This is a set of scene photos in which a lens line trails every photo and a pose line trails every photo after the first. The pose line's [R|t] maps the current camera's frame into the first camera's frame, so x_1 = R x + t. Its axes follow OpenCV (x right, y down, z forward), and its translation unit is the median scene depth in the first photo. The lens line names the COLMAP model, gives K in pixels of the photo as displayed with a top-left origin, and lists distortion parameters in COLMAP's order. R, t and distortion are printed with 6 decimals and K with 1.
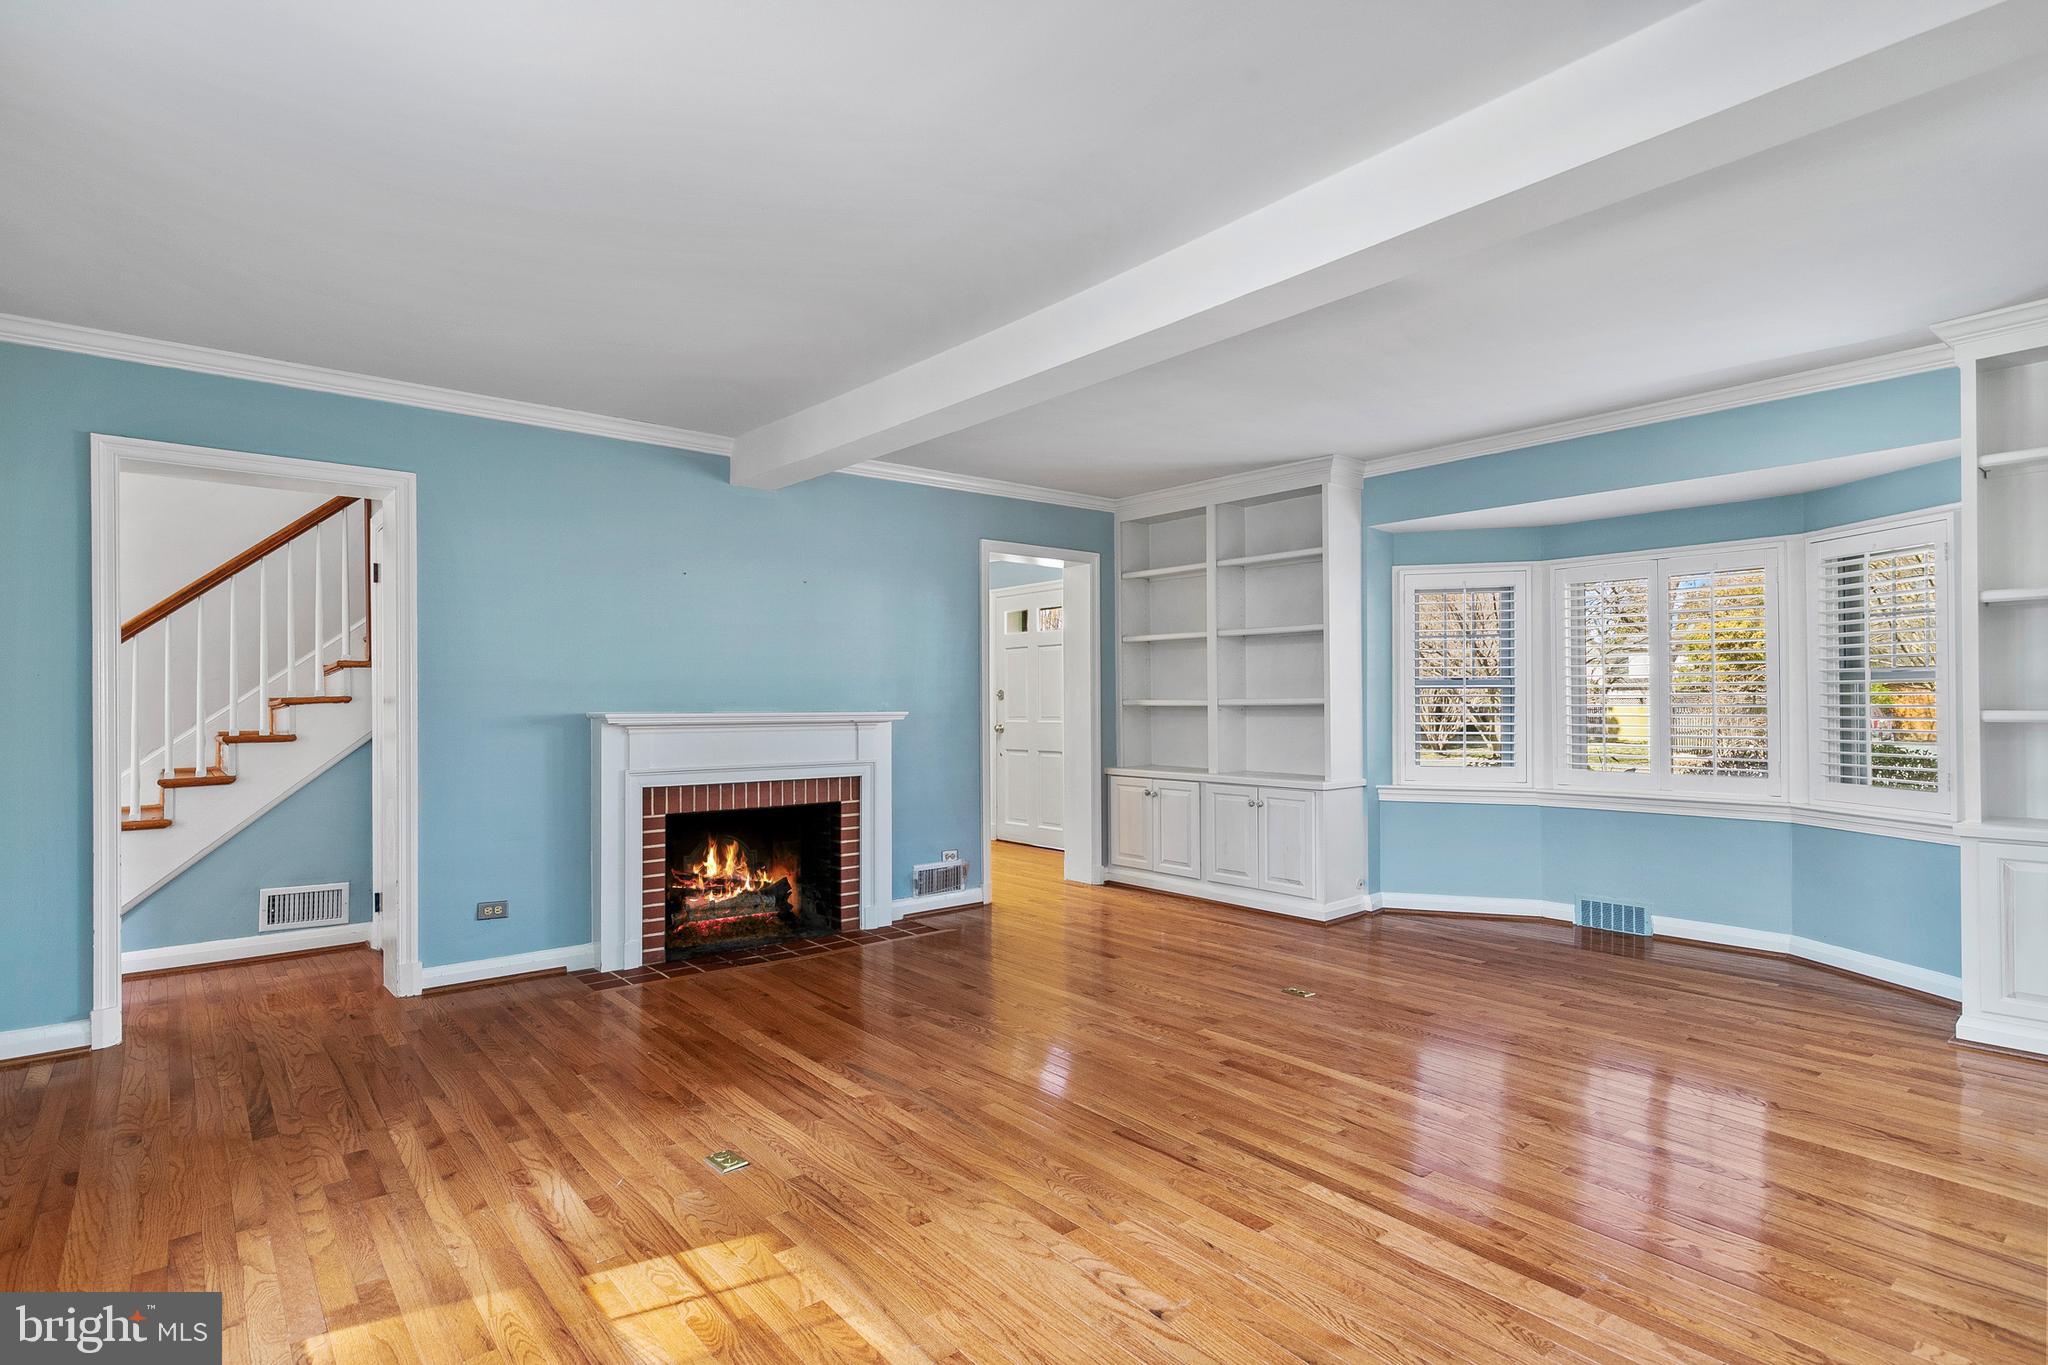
lens RADIAL K [[998.8, 0, 1024.0], [0, 998.8, 682.5], [0, 0, 1]] dist [0.000330, -0.000337]
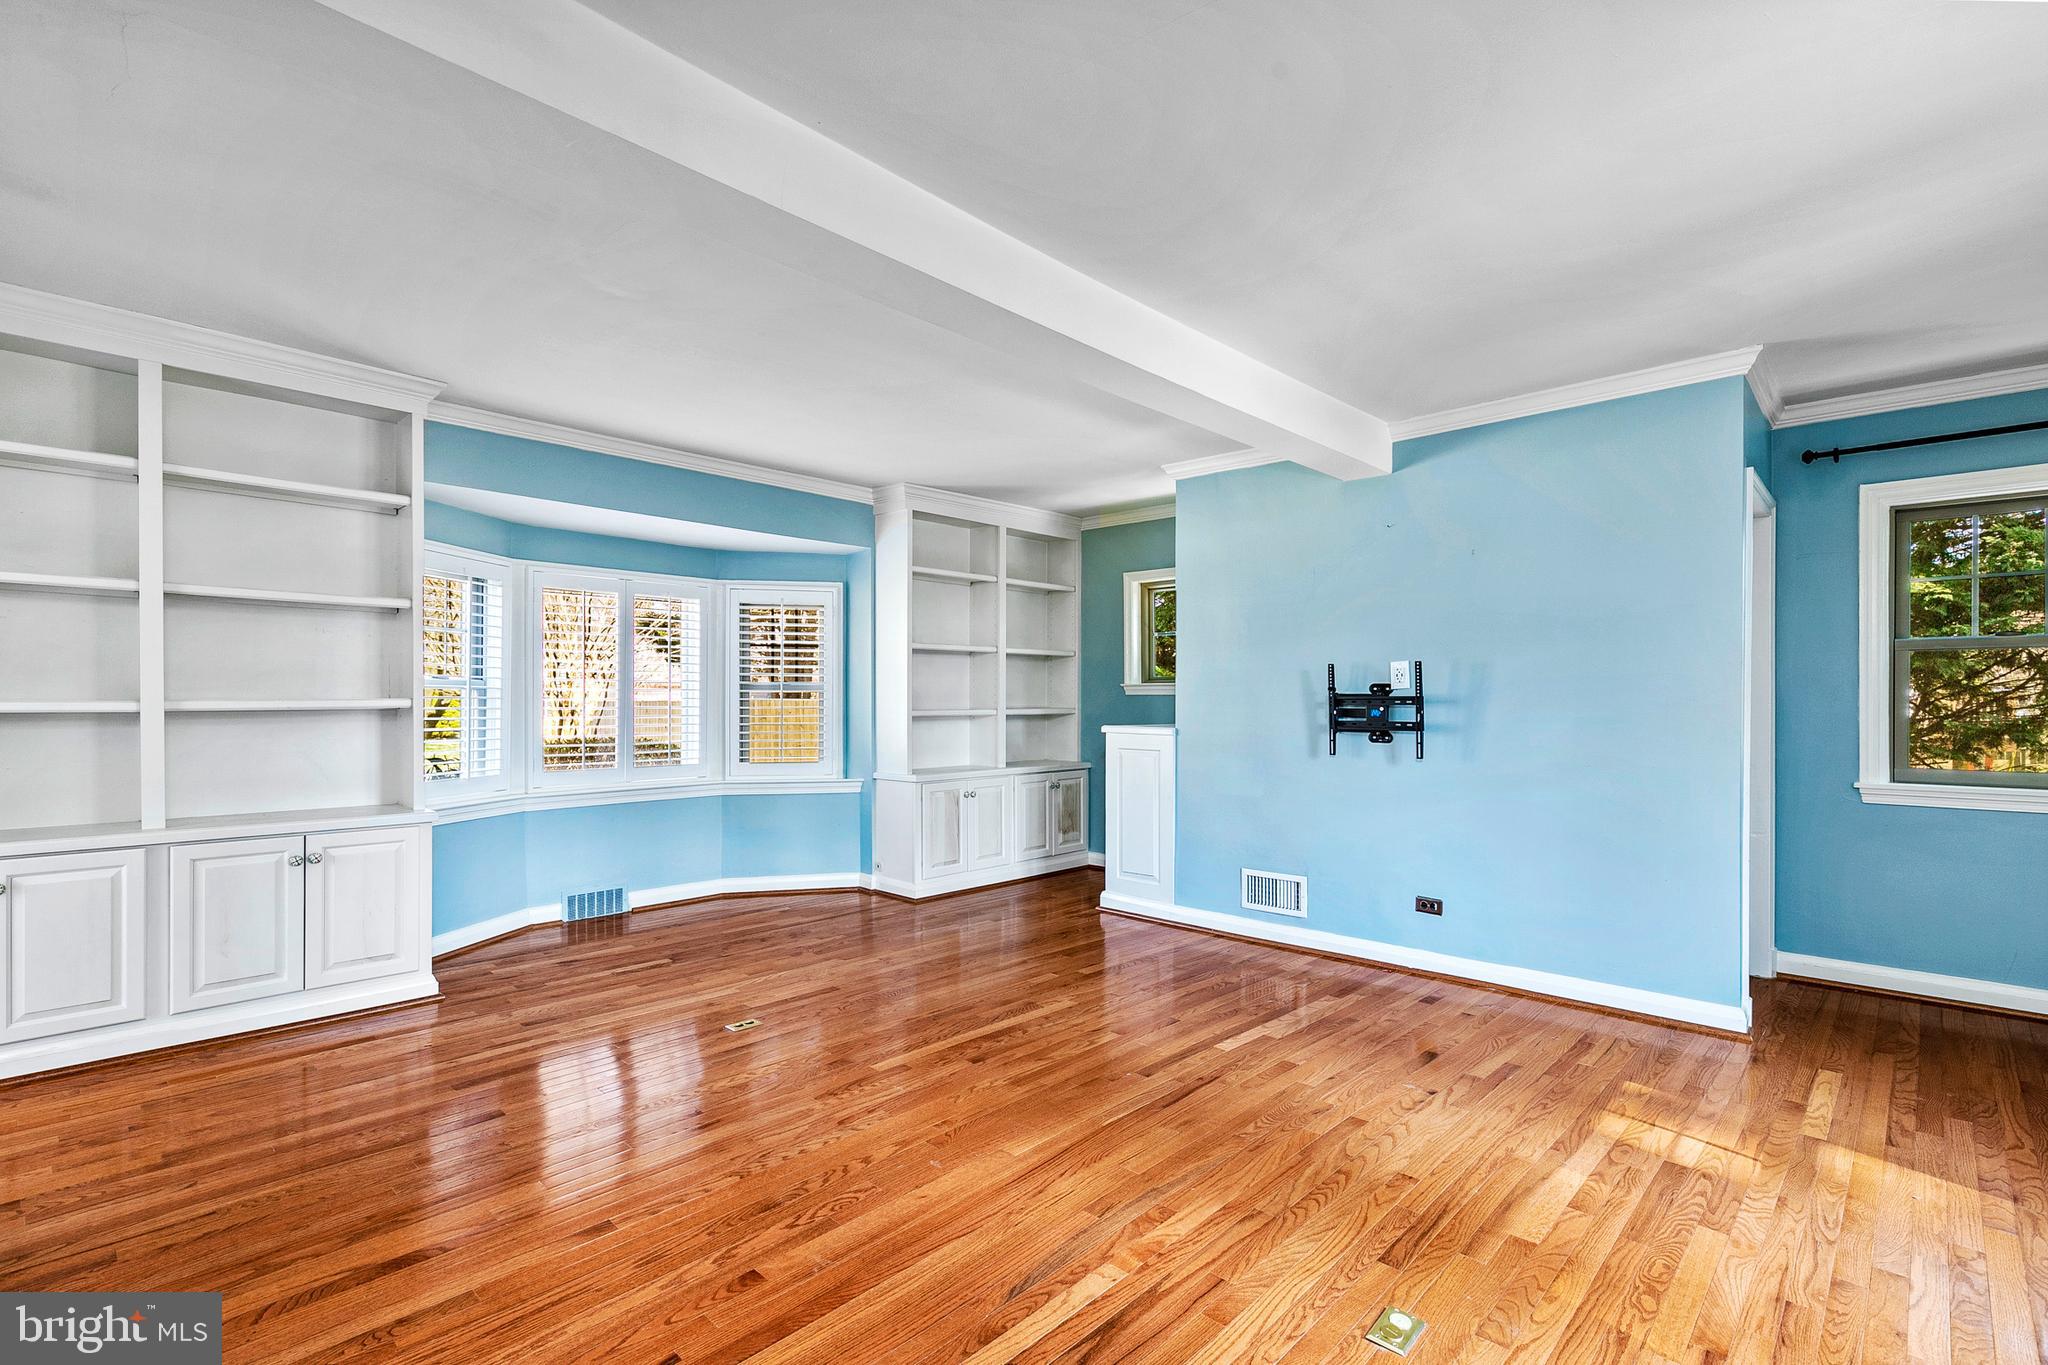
lens RADIAL K [[933.9, 0, 1023.4], [0, 933.9, 690.7], [0, 0, 1]] dist [-0.001835, -0.000146]
pose [[-0.091459, 0.014282, 0.995706, -0.655405], [-0.018288, 0.999704, -0.016019, 0.018369], [-0.995641, -0.019675, -0.091170, 0.917345]]
